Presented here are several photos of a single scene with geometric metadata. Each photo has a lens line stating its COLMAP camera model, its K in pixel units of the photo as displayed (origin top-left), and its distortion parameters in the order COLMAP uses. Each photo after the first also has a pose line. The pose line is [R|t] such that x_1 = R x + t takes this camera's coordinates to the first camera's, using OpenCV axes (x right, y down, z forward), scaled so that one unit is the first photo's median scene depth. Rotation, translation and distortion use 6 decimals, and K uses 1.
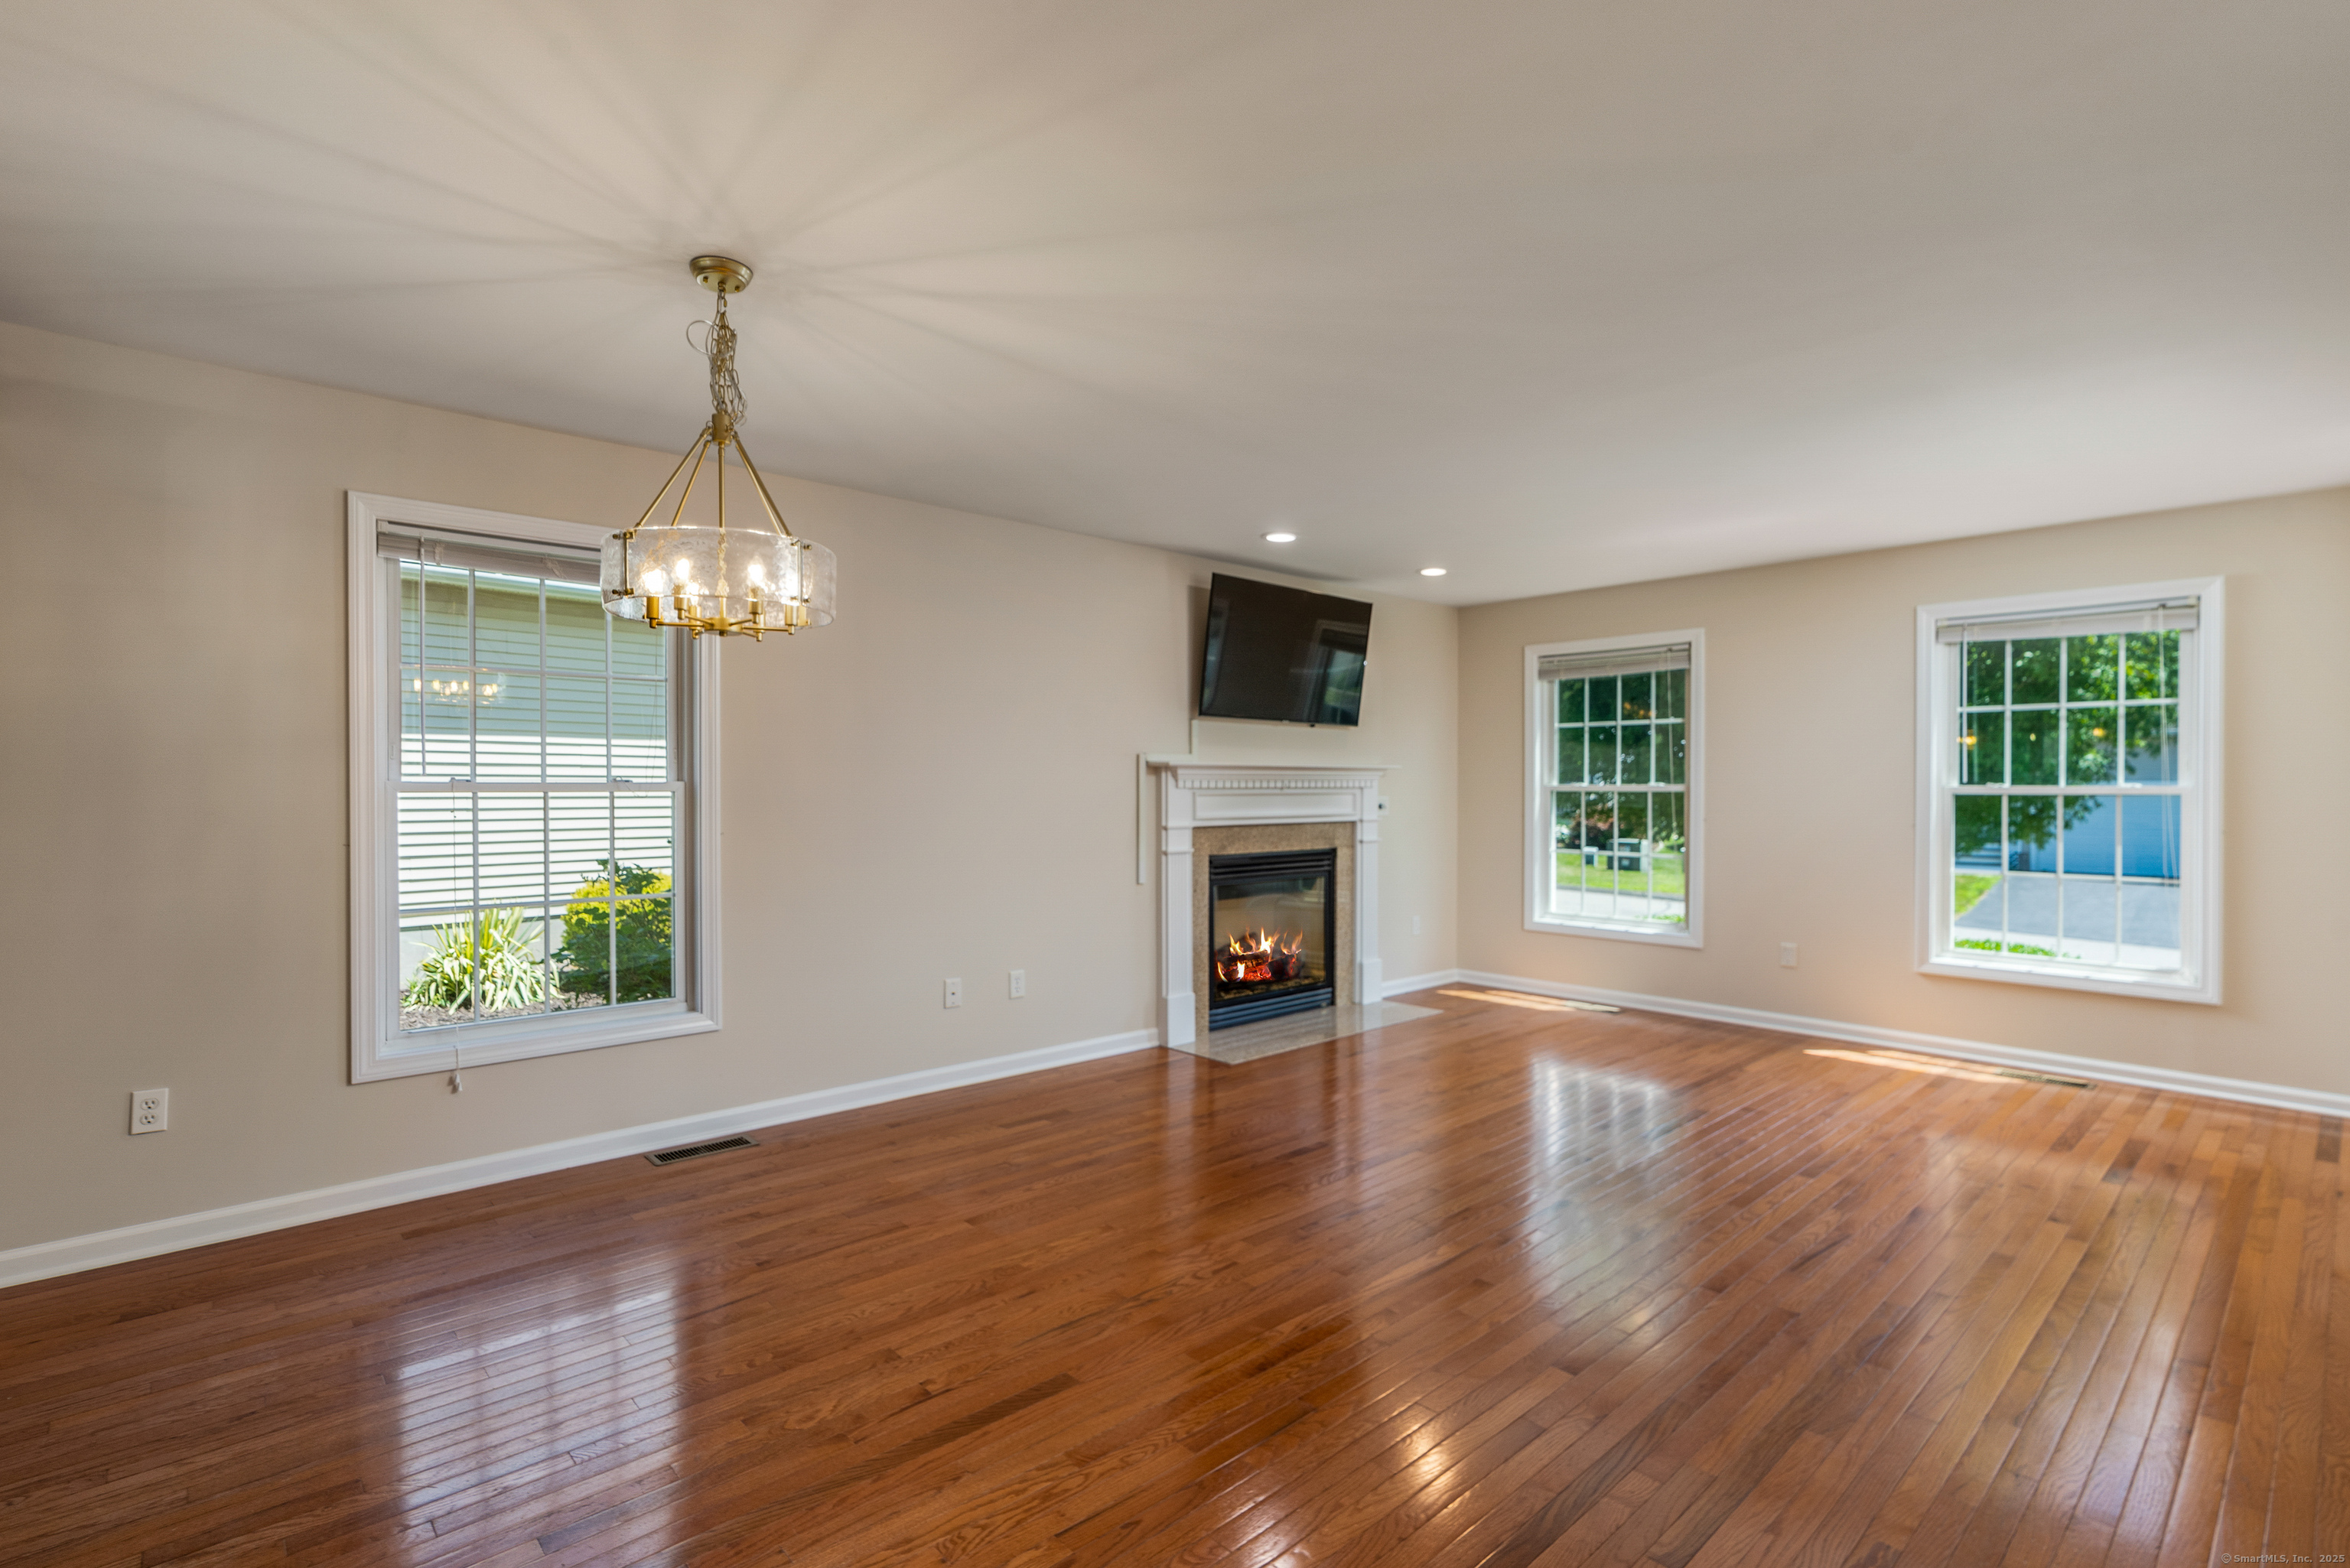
lens RADIAL K [[1100.6, 0, 1175.0], [0, 1100.6, 784.0], [0, 0, 1]] dist [0.001981, 0.000312]
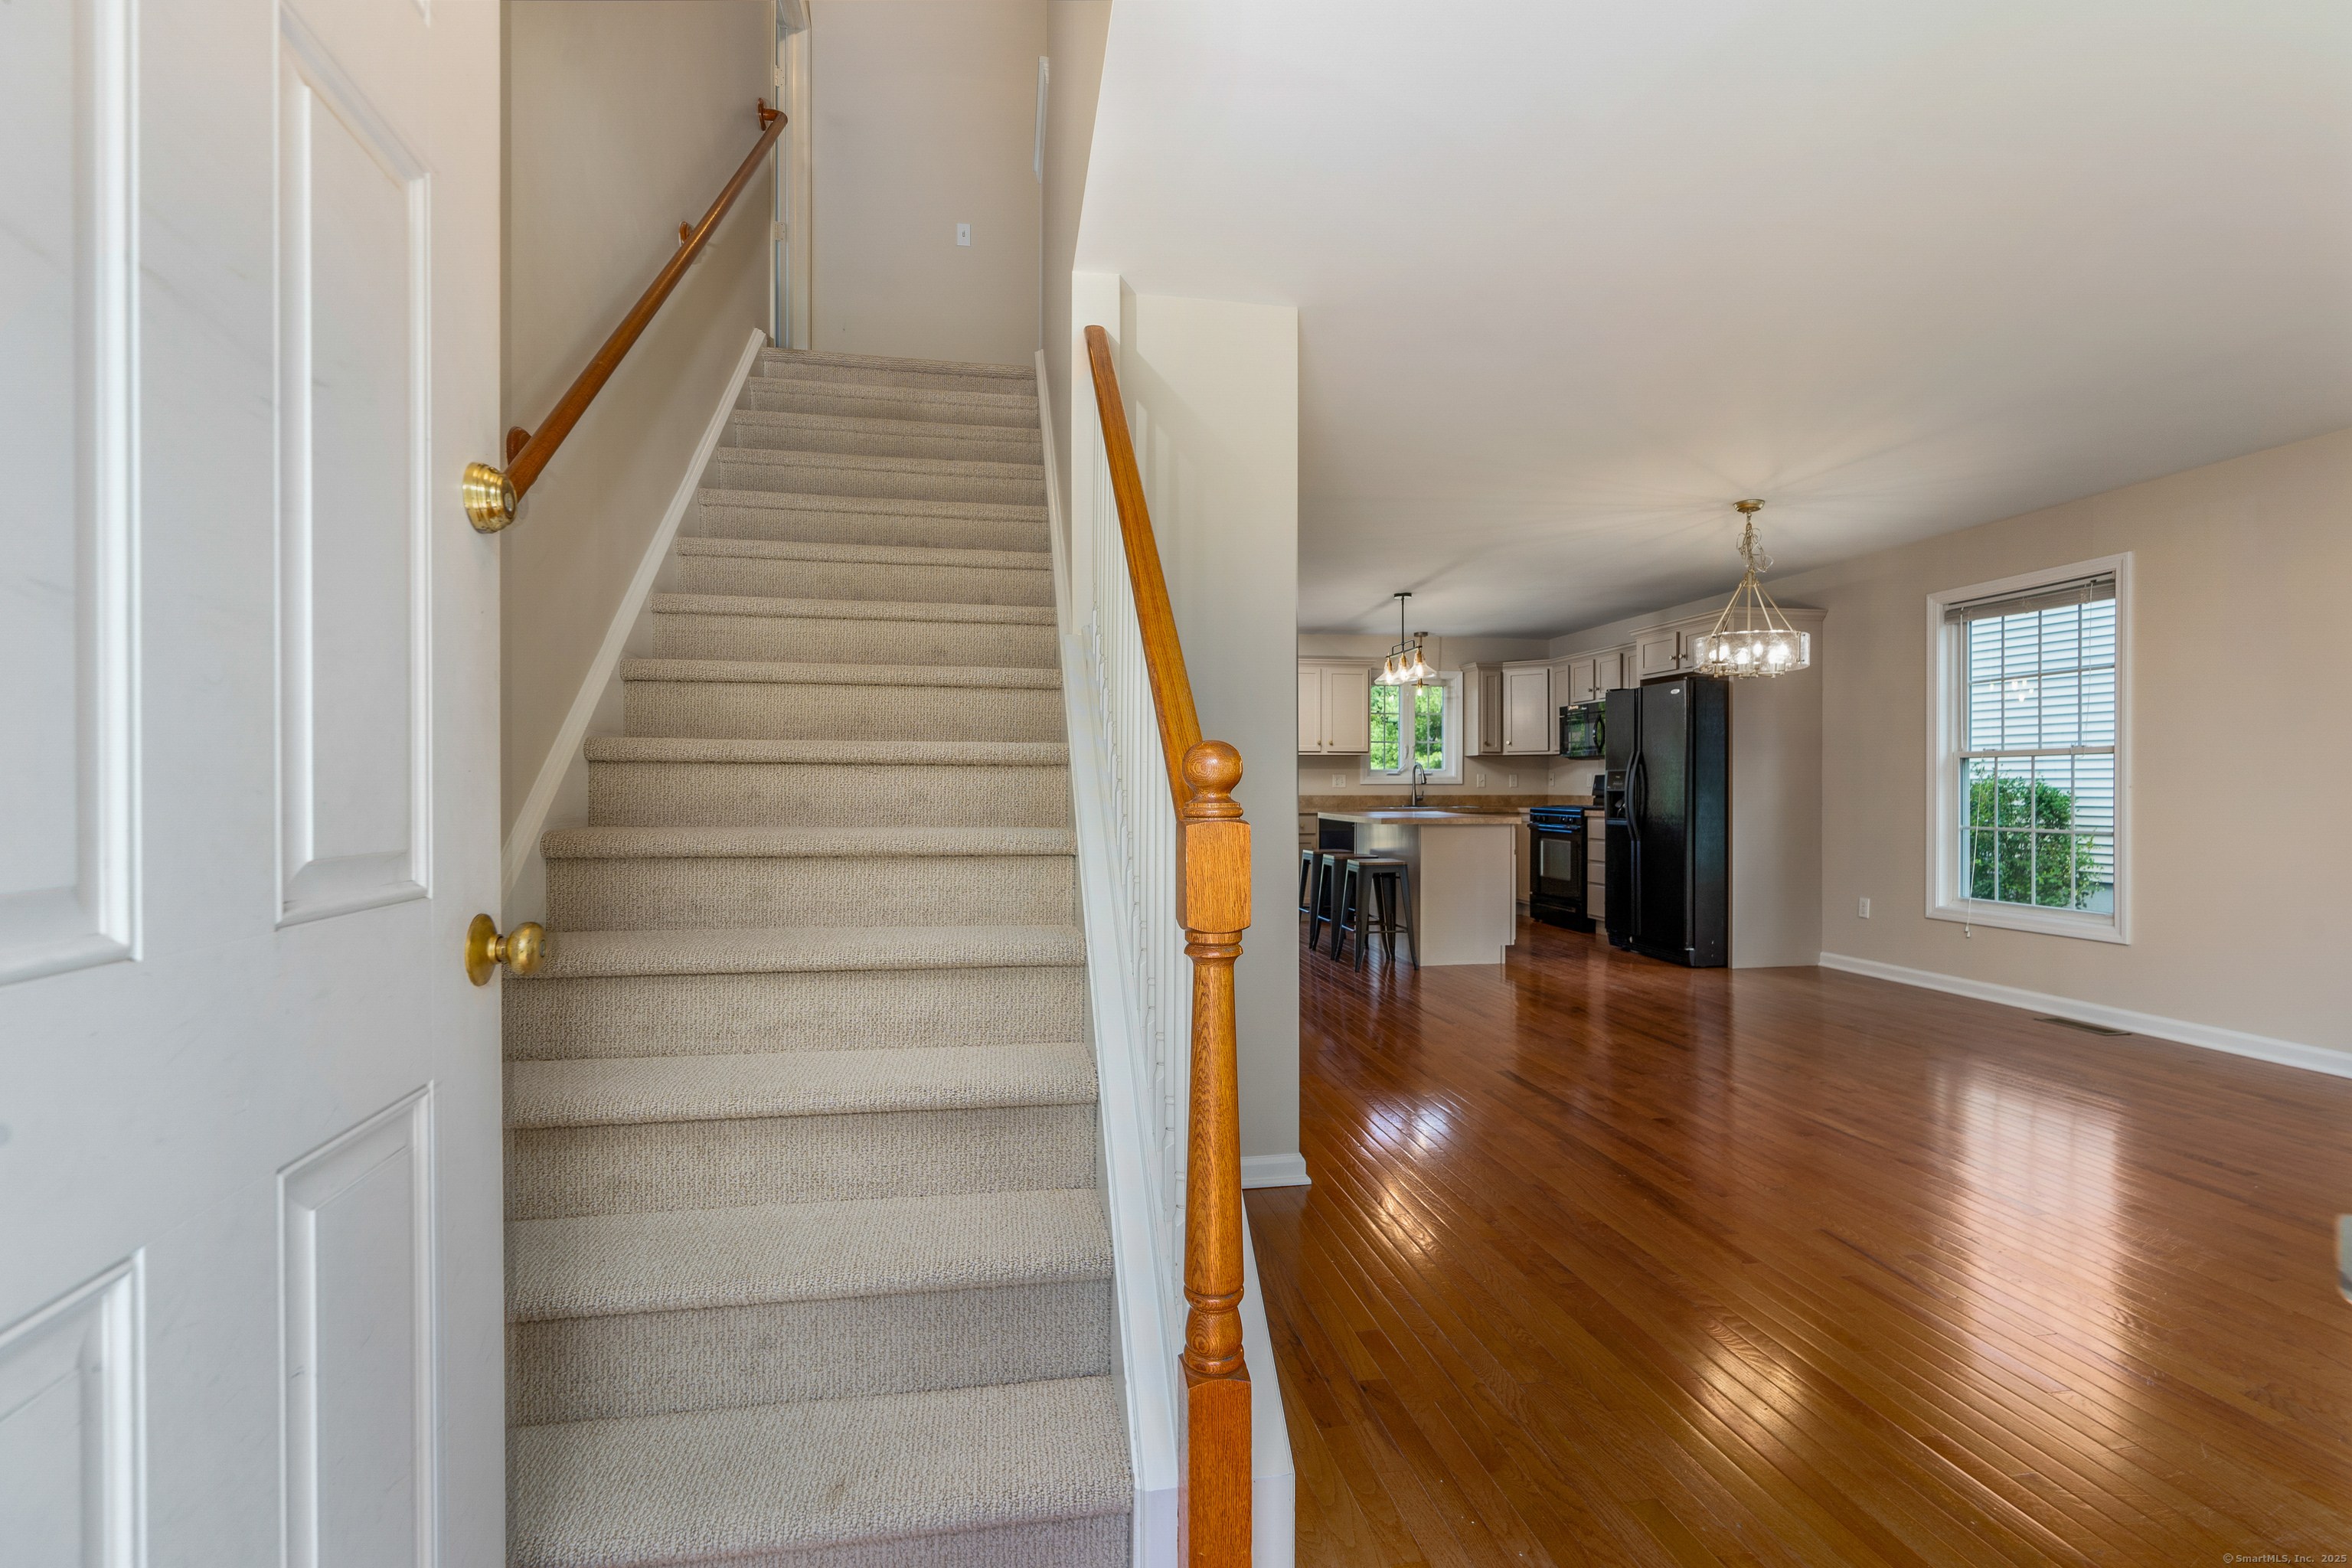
lens RADIAL K [[1127.5, 0, 1215.3], [0, 1127.5, 790.9], [0, 0, 1]] dist [0.001537, 0.001043]
pose [[-0.510017, 0.002573, -0.860160, 0.823478], [0.007409, 0.999972, -0.001402, 0.028592], [0.860132, -0.007088, -0.510022, 0.519471]]
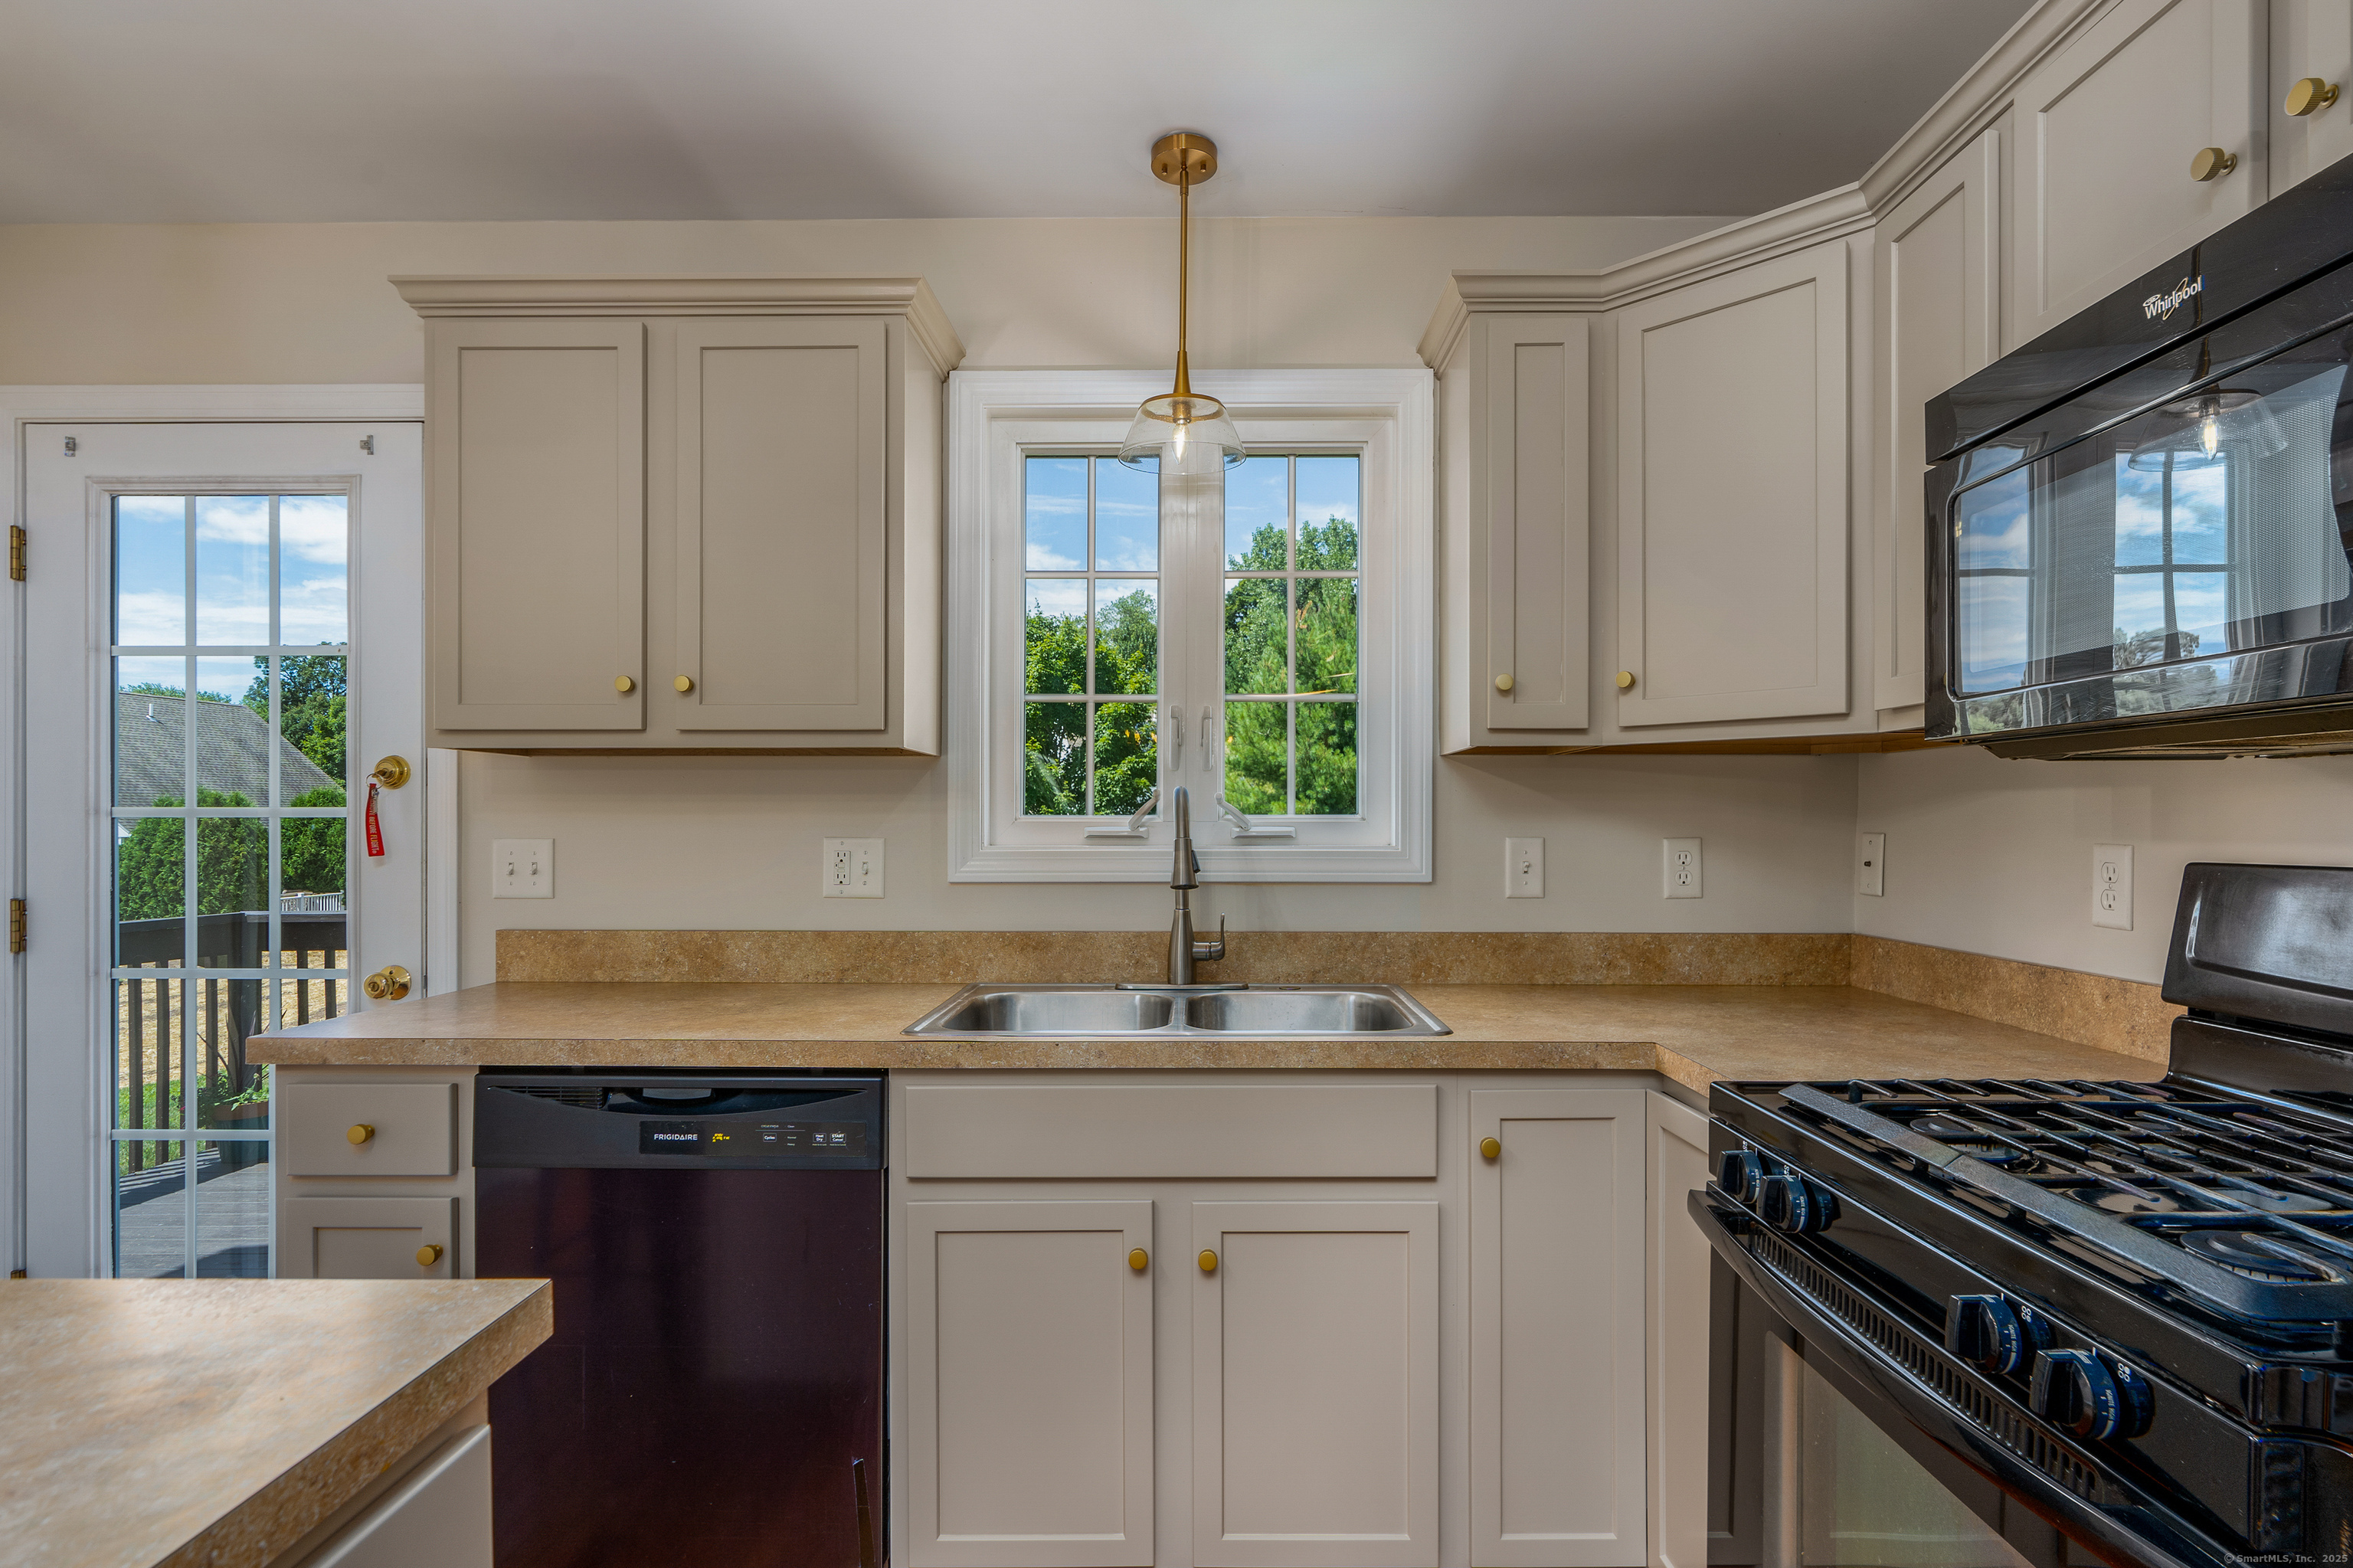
lens RADIAL K [[1178.6, 0, 1219.1], [0, 1178.6, 823.3], [0, 0, 1]] dist [0.001534, -0.014865]
pose [[-0.681473, -0.003863, -0.731833, -0.470543], [0.000997, 0.999980, -0.006207, 0.001385], [0.731843, -0.004960, -0.681455, 0.195037]]
